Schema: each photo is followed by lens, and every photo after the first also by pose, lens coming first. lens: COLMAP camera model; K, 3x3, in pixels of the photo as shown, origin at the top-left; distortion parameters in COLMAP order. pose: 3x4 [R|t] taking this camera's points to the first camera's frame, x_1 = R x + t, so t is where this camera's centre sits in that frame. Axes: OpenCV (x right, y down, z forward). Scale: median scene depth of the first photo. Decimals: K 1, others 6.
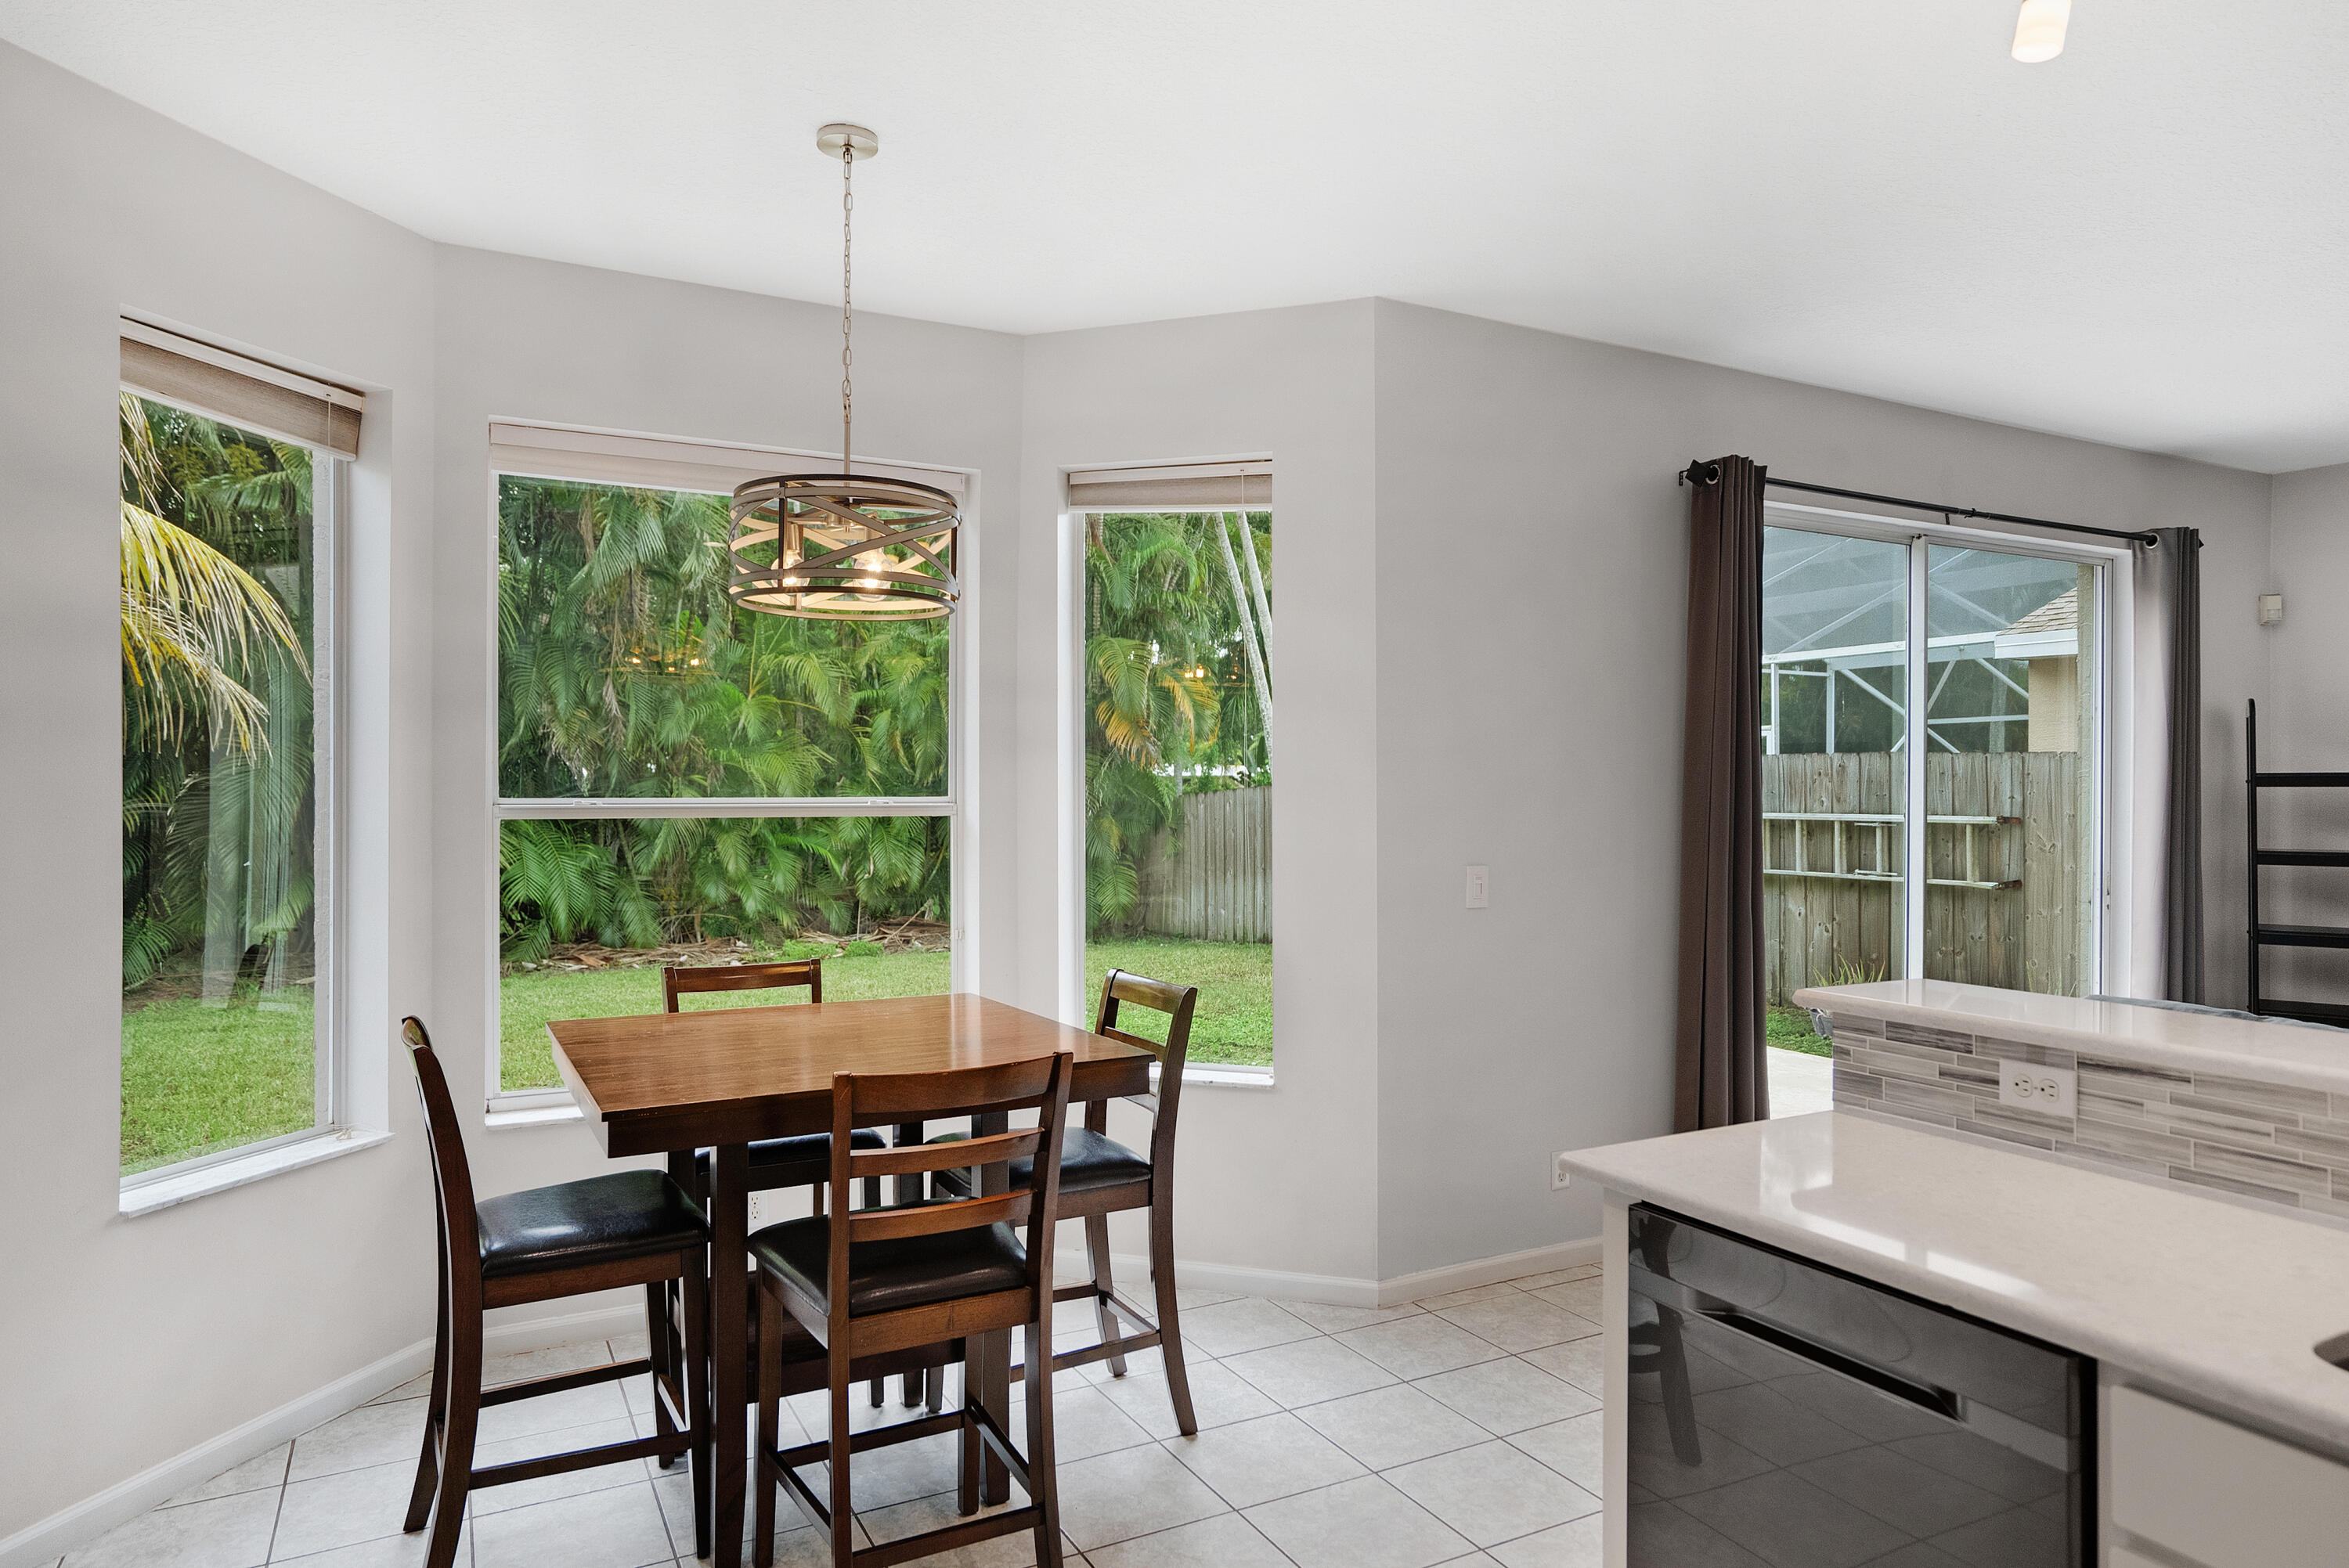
lens RADIAL K [[1417.1, 0, 1164.8], [0, 1417.1, 776.8], [0, 0, 1]] dist [0.006038, 0.001374]
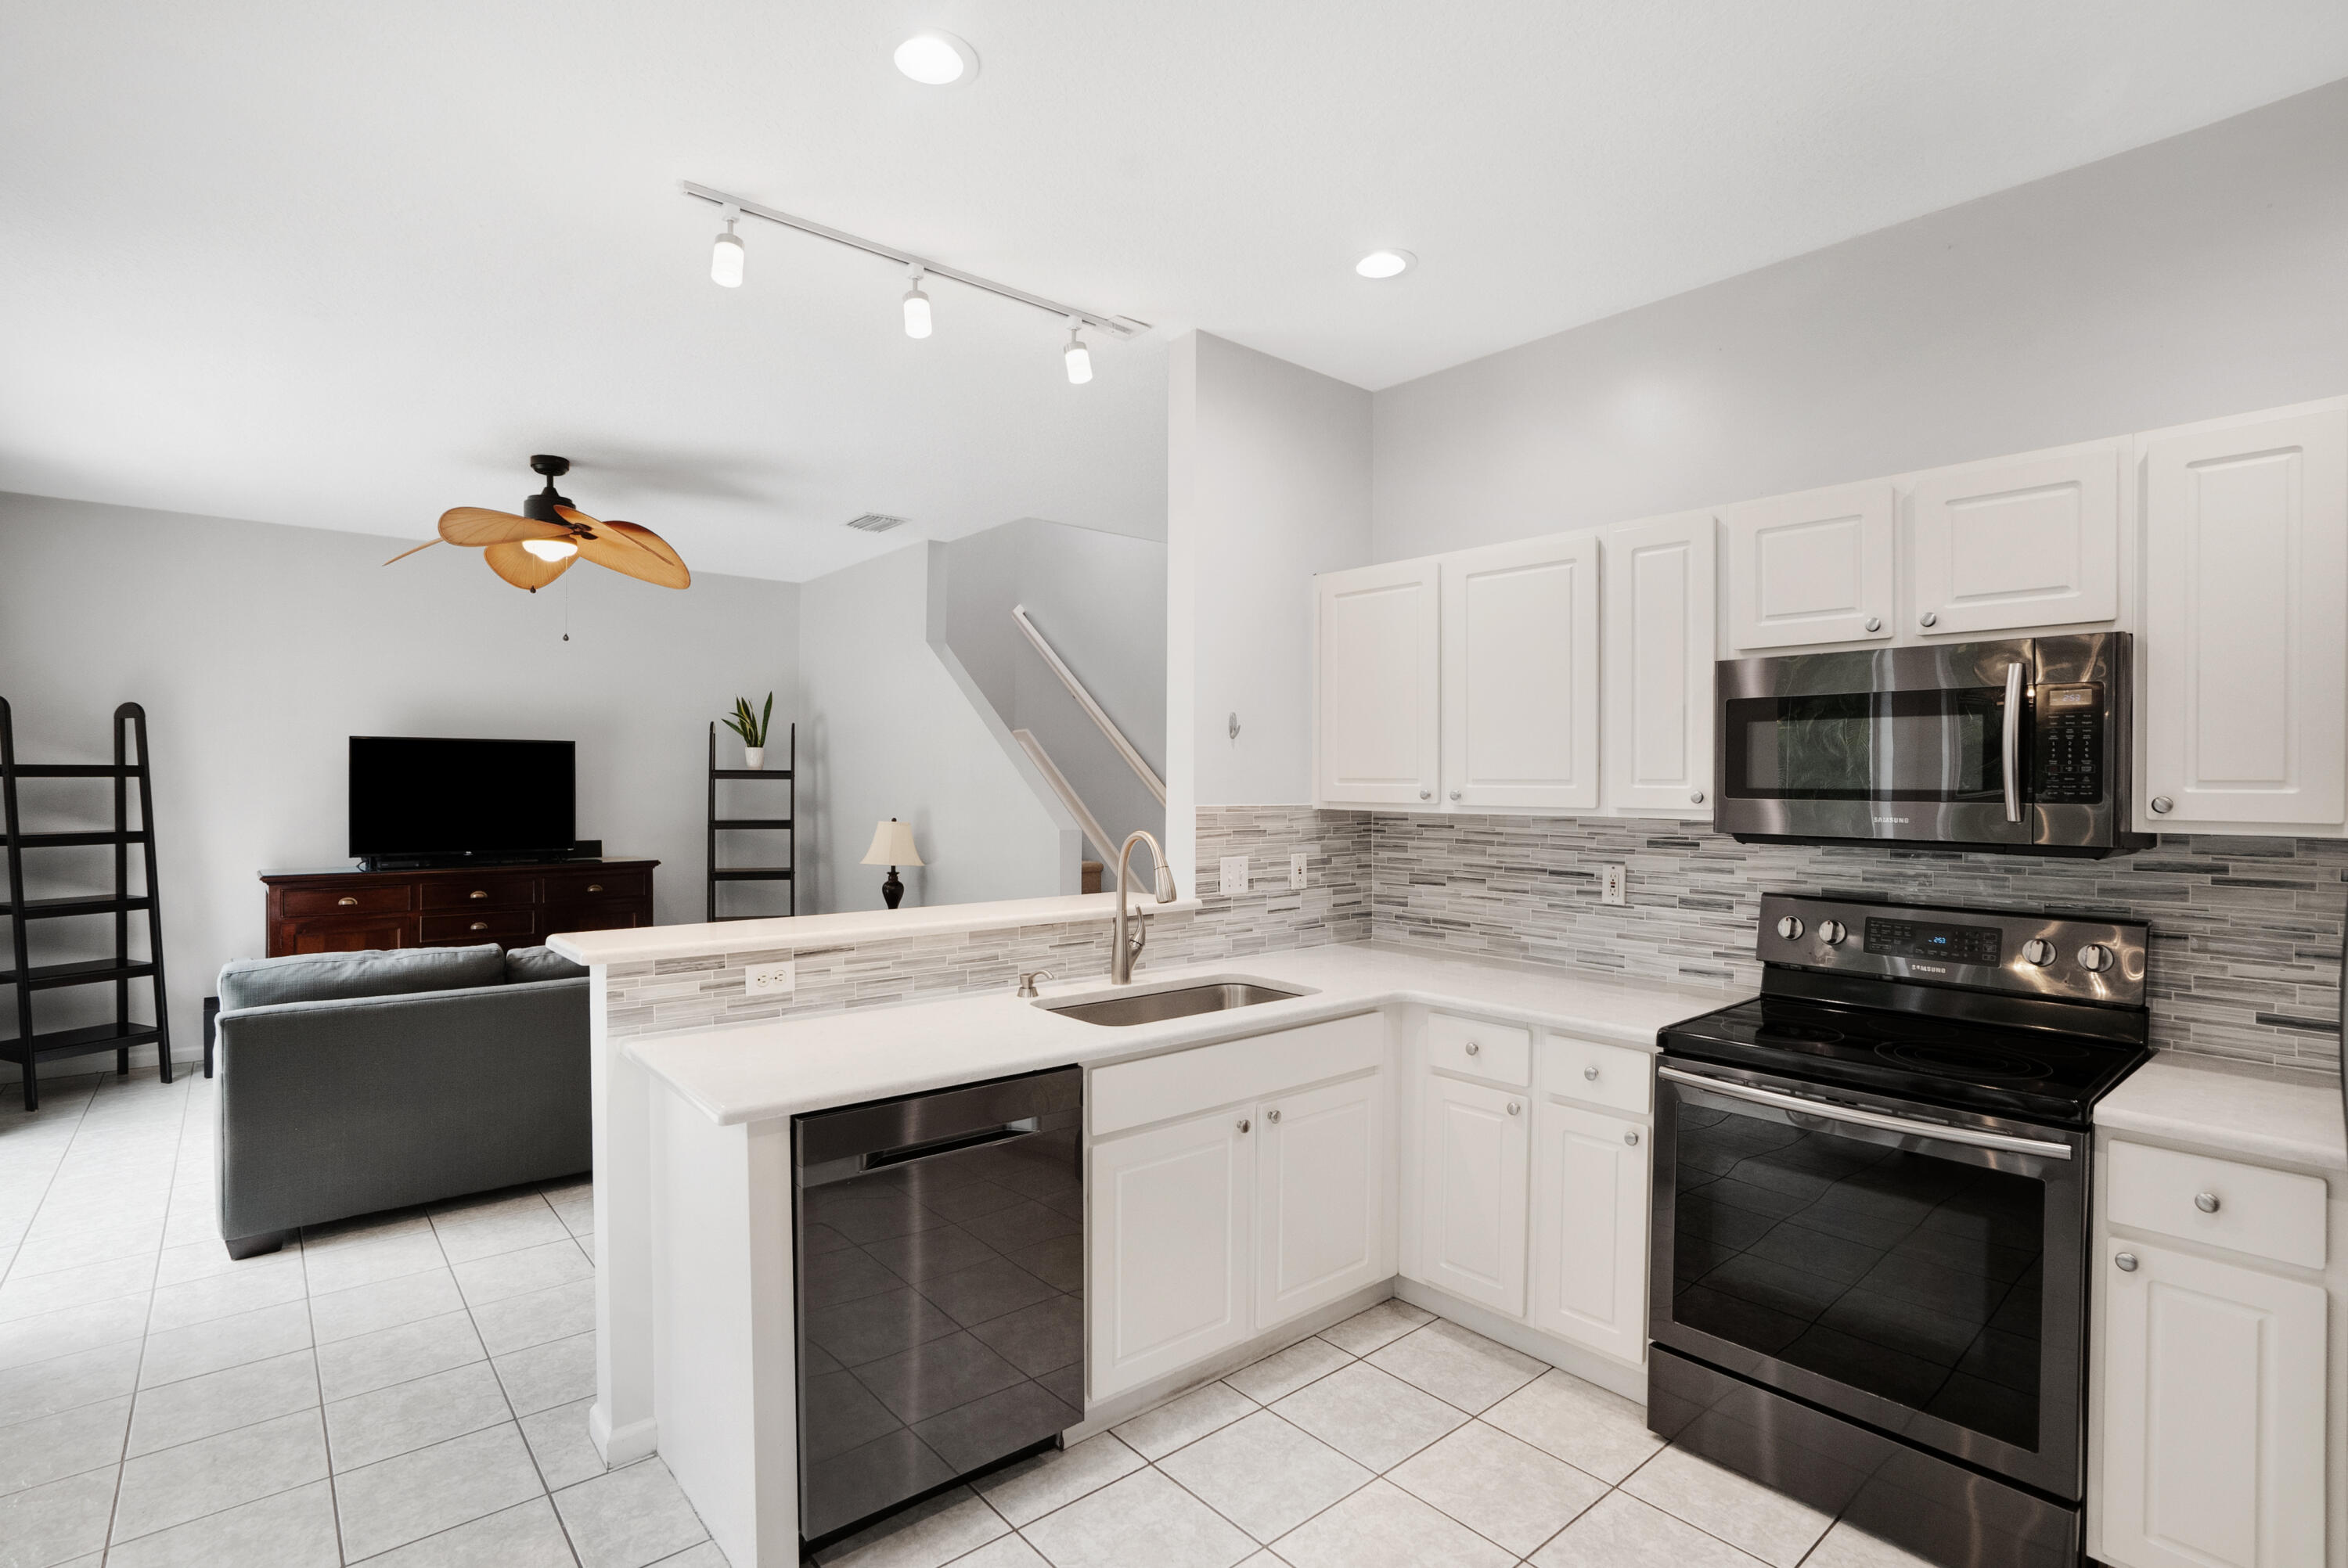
lens RADIAL K [[1119.1, 0, 1177.7], [0, 1119.1, 785.3], [0, 0, 1]] dist [-0.044678, 0.014629]
pose [[-0.214092, -0.005793, 0.976796, -0.401802], [-0.007364, 0.999964, 0.004316, 0.002945], [-0.976786, -0.006269, -0.214127, 0.524934]]
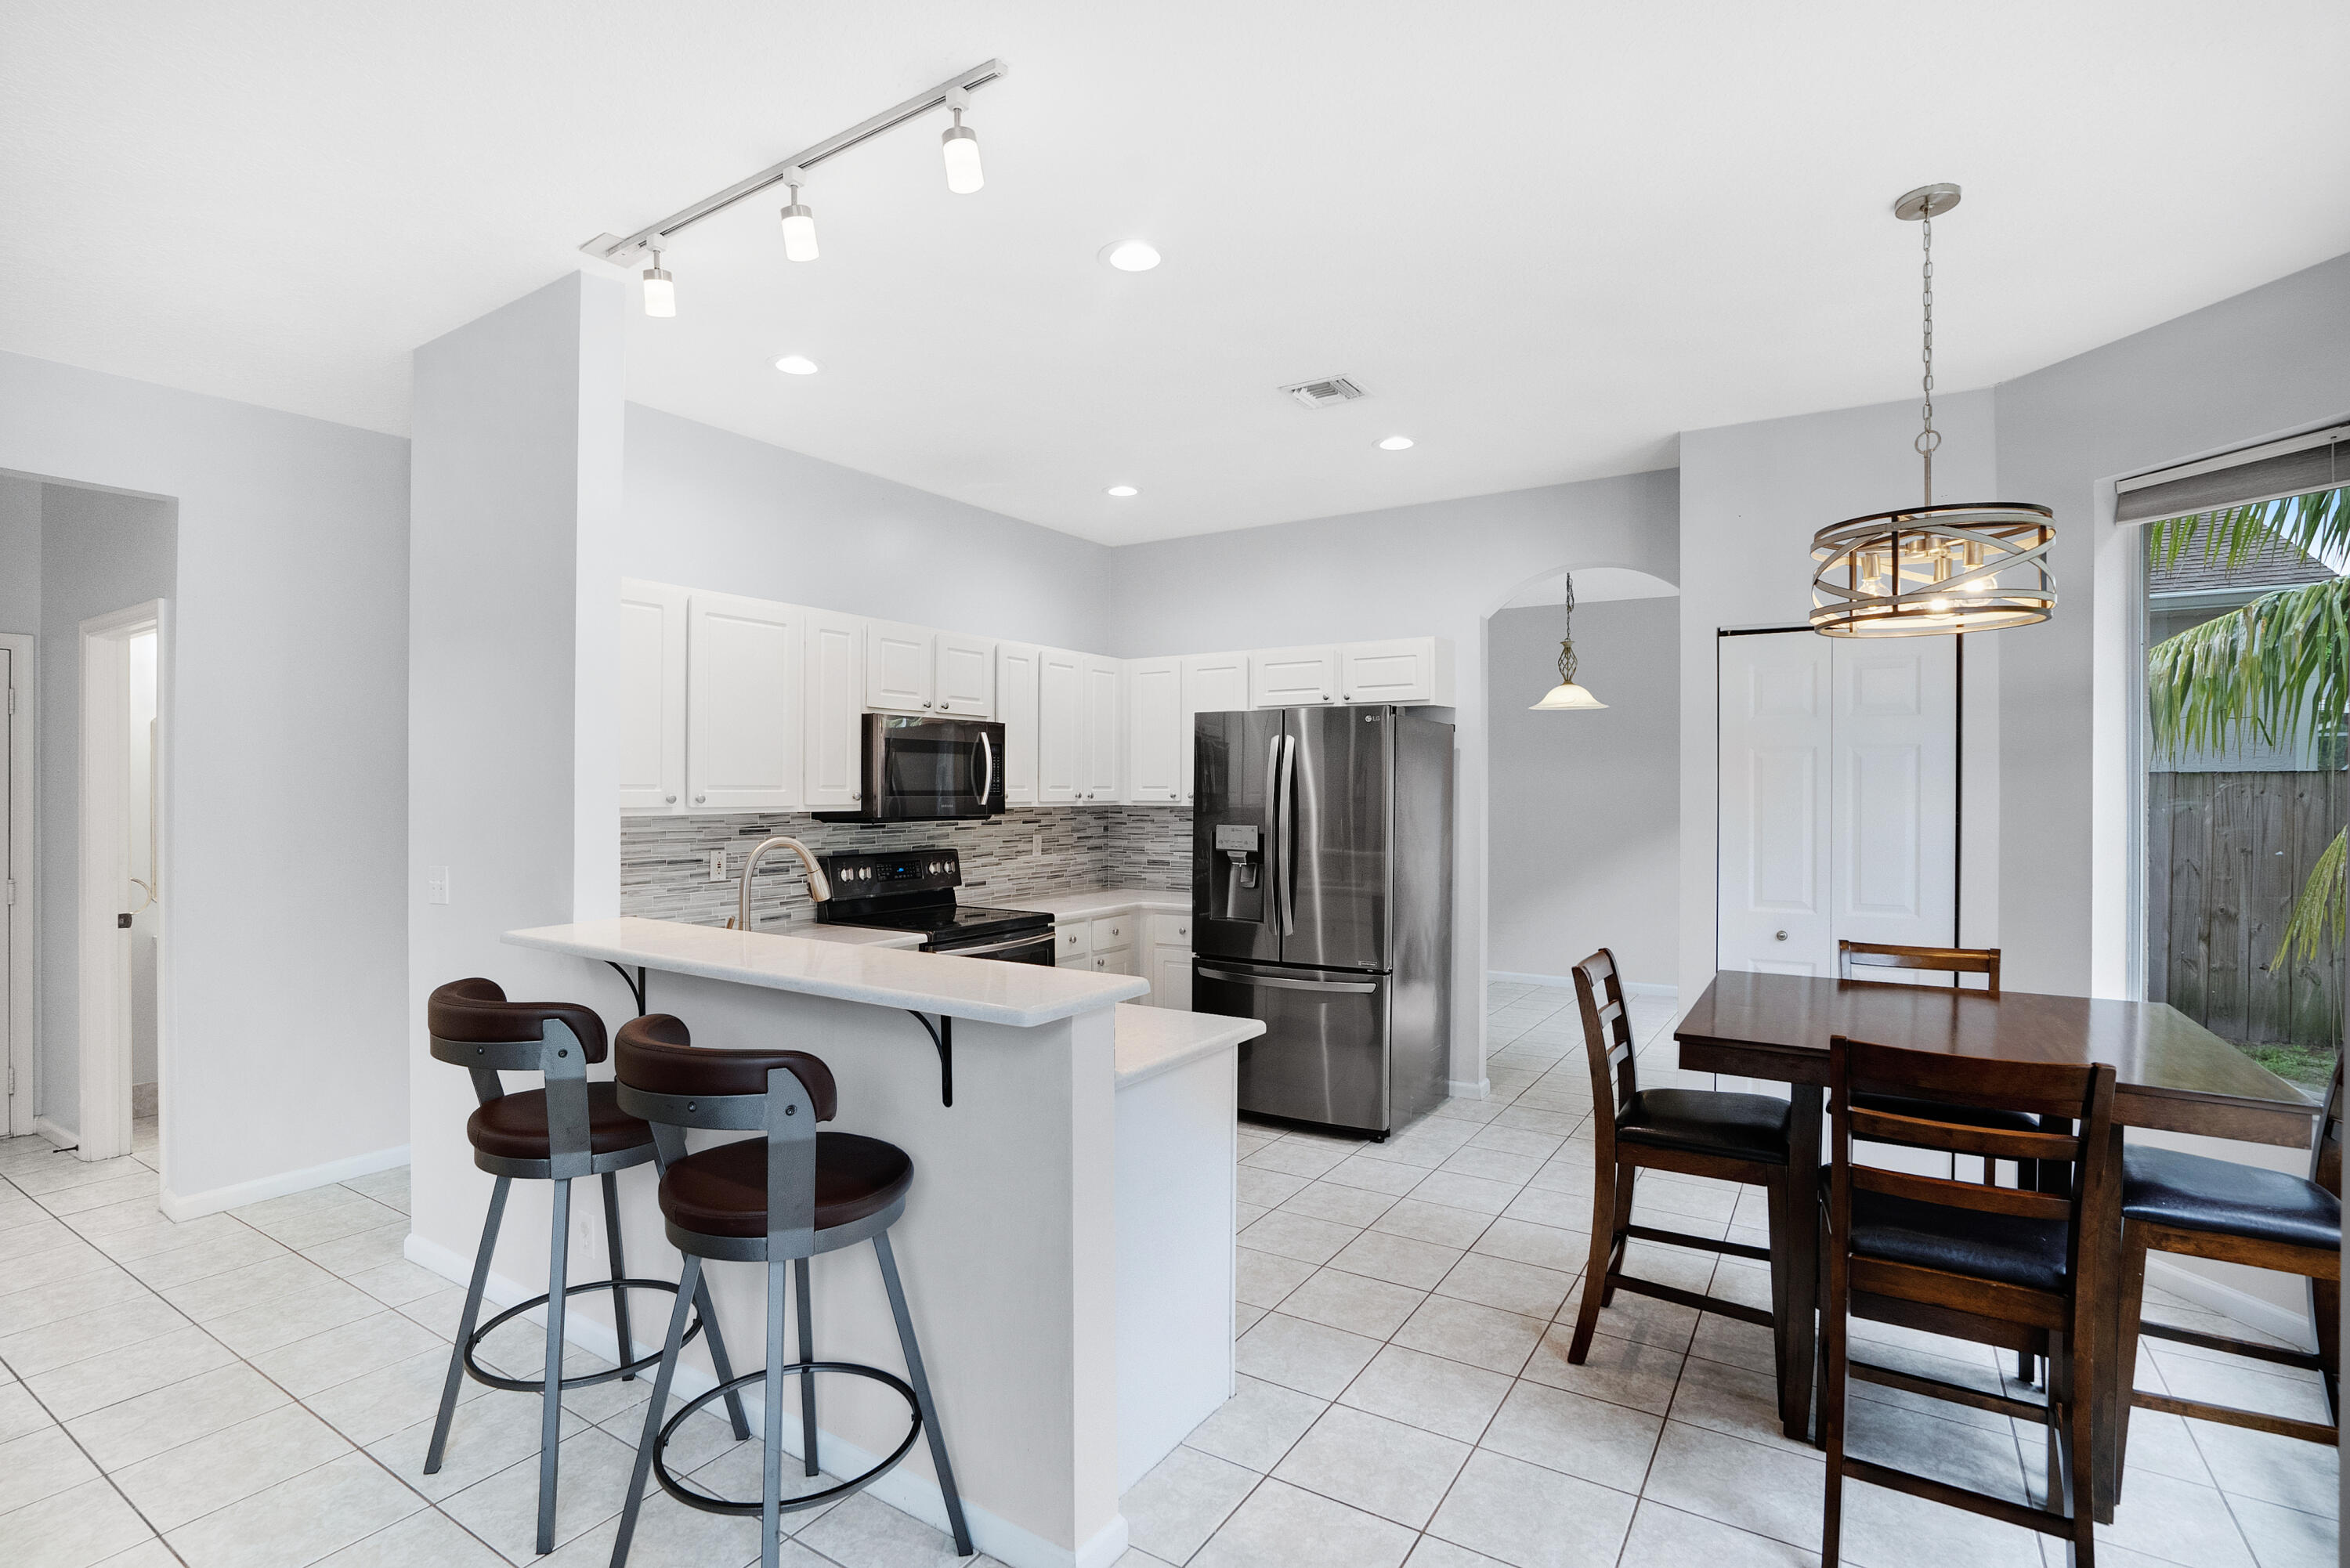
lens RADIAL K [[1120.2, 0, 1176.2], [0, 1120.2, 771.2], [0, 0, 1]] dist [-0.044678, 0.014629]
pose [[-0.865736, -0.009950, -0.500402, 0.628490], [-0.000975, 0.999834, -0.018193, 0.005690], [0.500500, -0.015263, -0.865602, 1.292363]]
